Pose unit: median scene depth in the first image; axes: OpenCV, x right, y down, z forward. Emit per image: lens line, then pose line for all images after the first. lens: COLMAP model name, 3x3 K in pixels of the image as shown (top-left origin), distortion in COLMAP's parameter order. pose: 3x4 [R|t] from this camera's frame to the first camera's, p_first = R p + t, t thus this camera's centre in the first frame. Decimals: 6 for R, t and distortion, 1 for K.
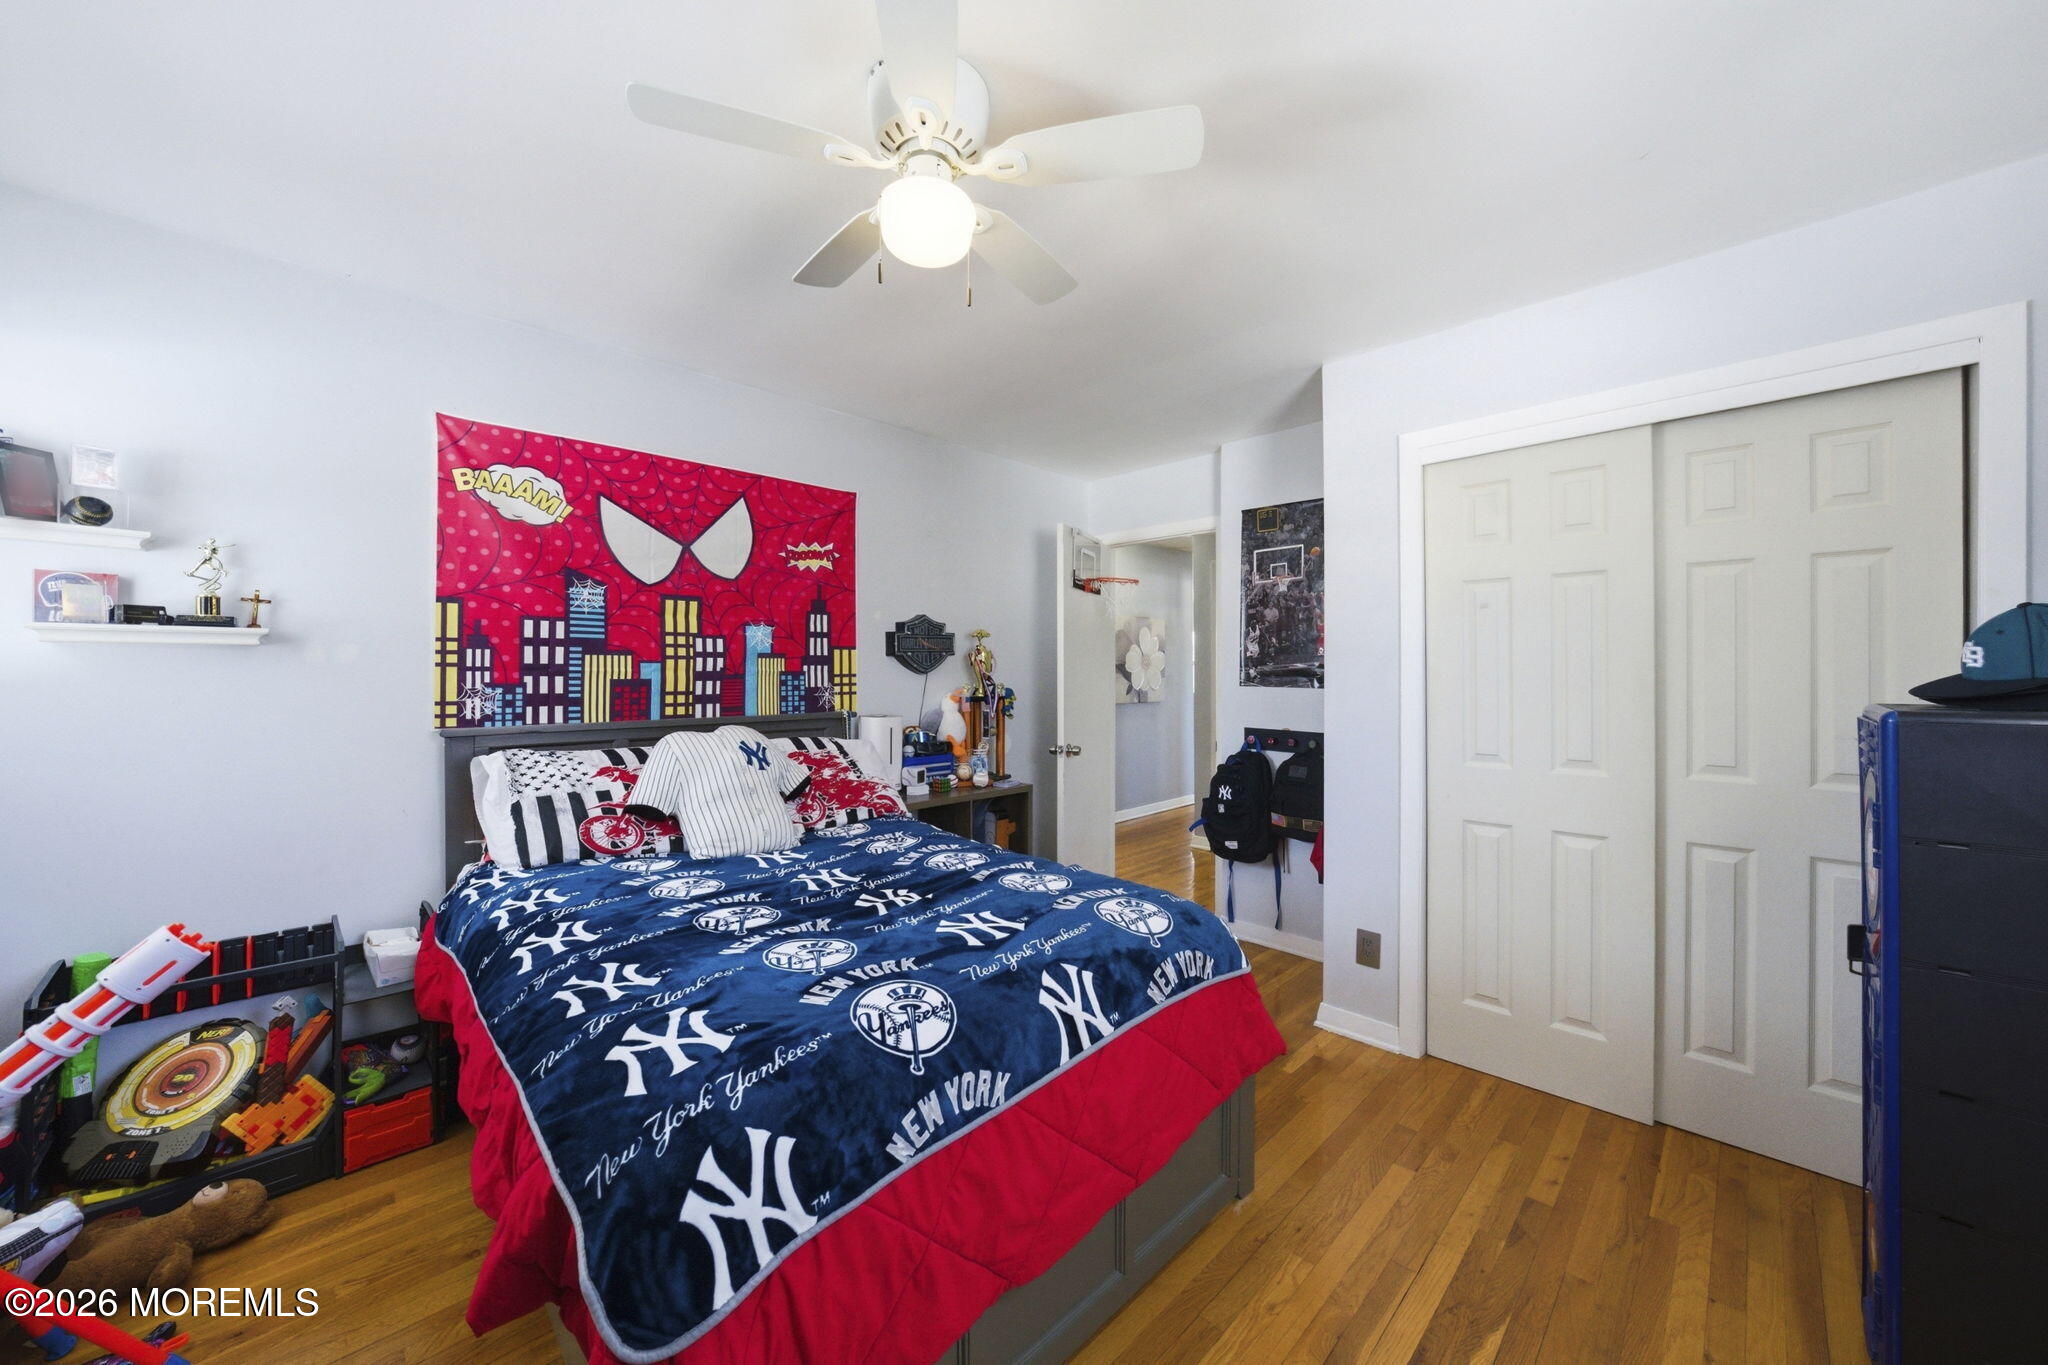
lens RADIAL K [[752.9, 0, 1021.4], [0, 752.9, 662.9], [0, 0, 1]] dist [-0.009950, 0.000003]
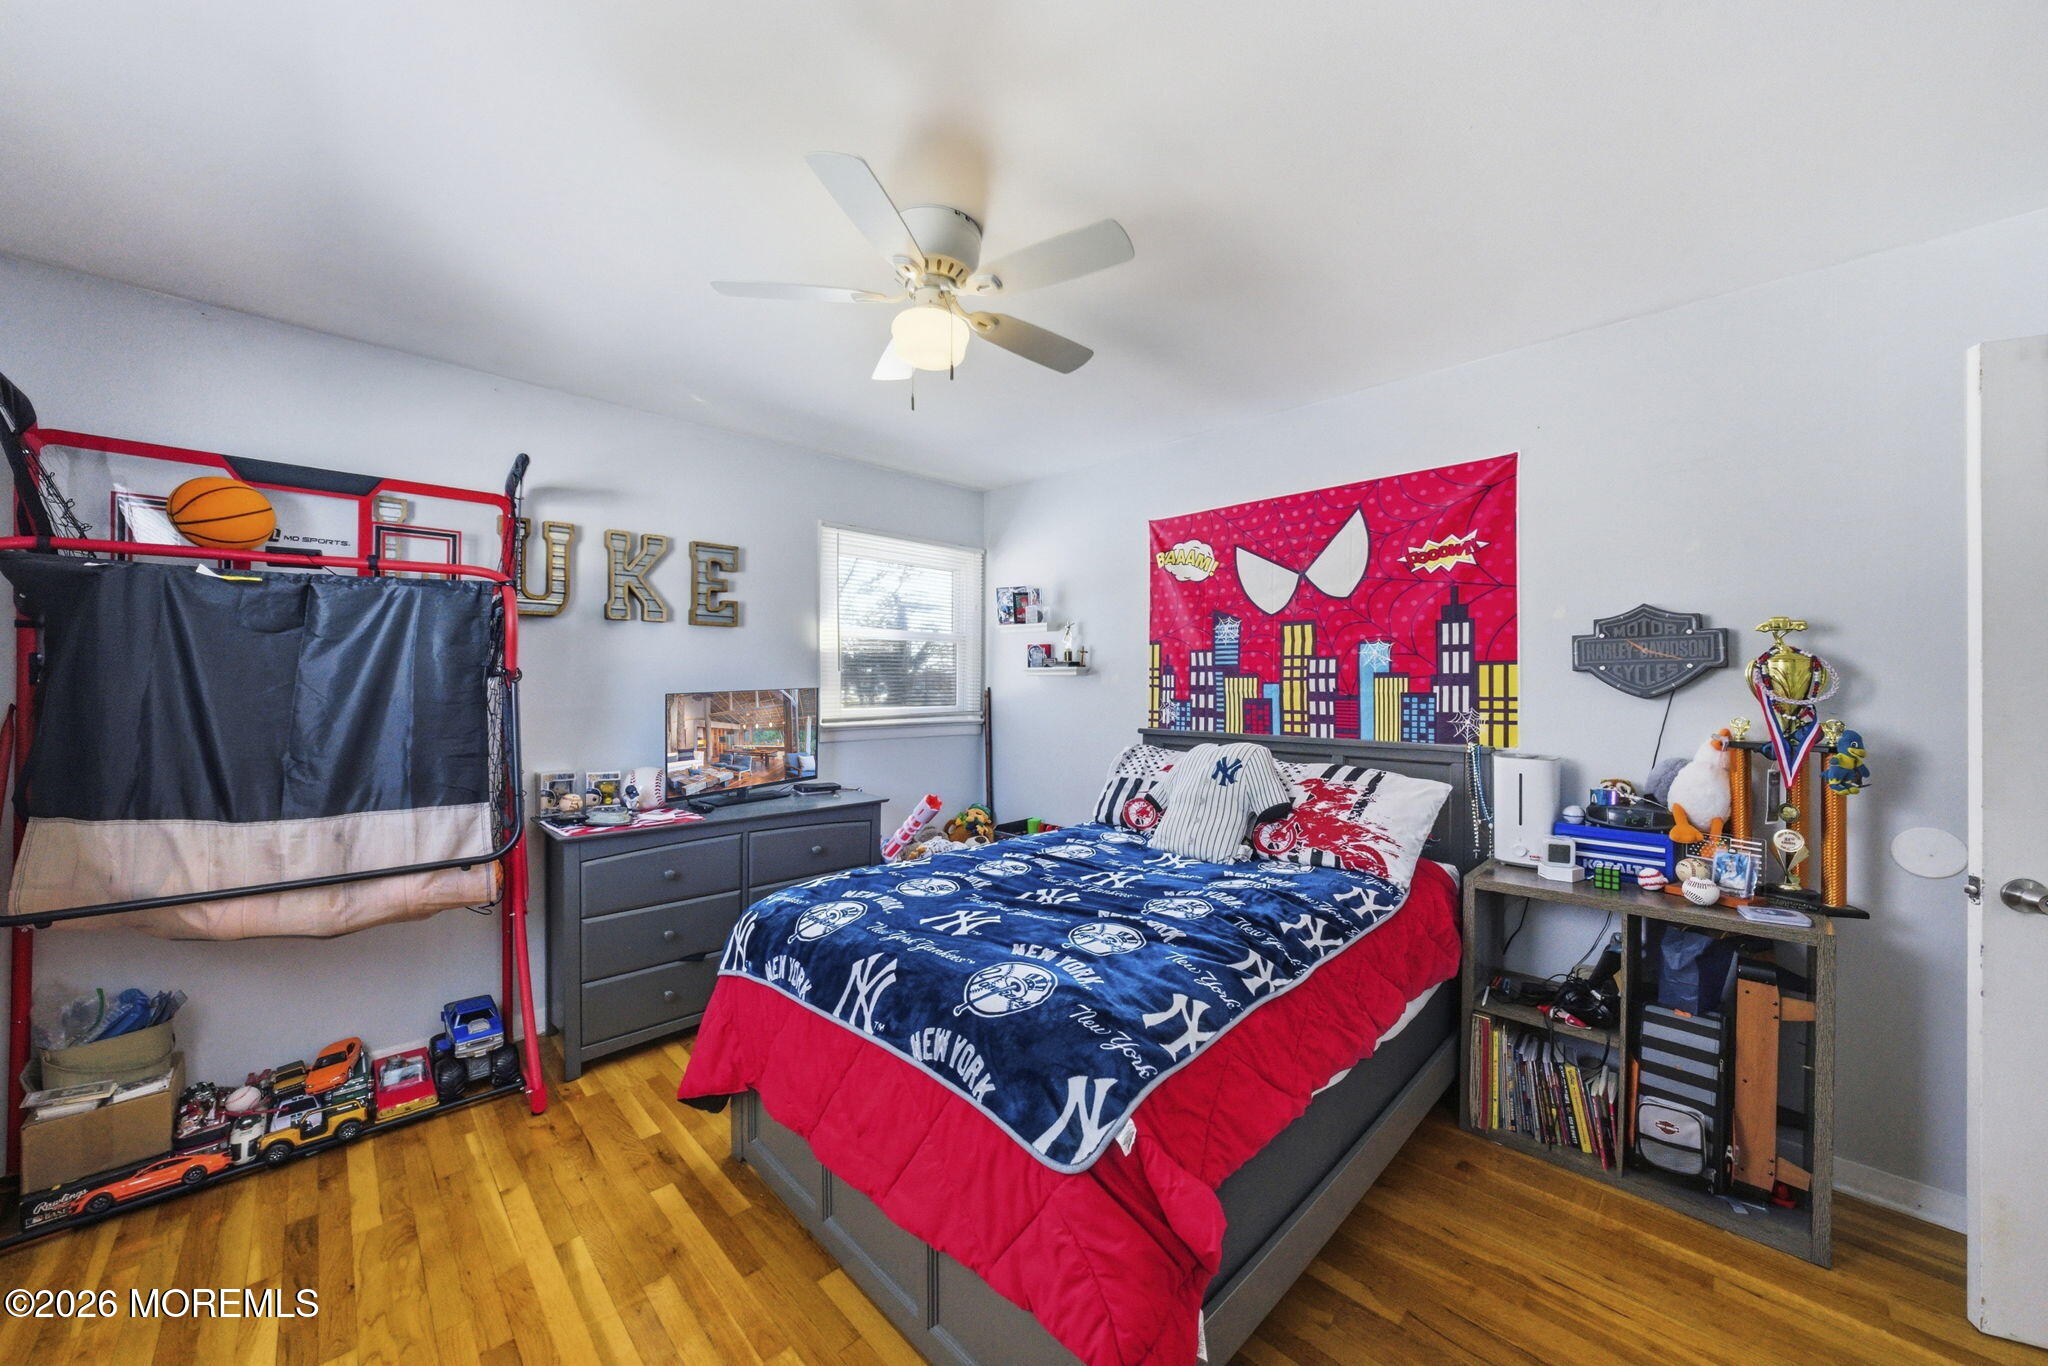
lens RADIAL K [[723.3, 0, 1024.0], [0, 723.3, 683.0], [0, 0, 1]] dist [-0.030695, 0.000008]
pose [[0.003240, -0.005417, -0.999980, 0.573639], [0.004956, 0.999973, -0.005401, 0.002437], [0.999982, -0.004938, 0.003266, 0.615690]]
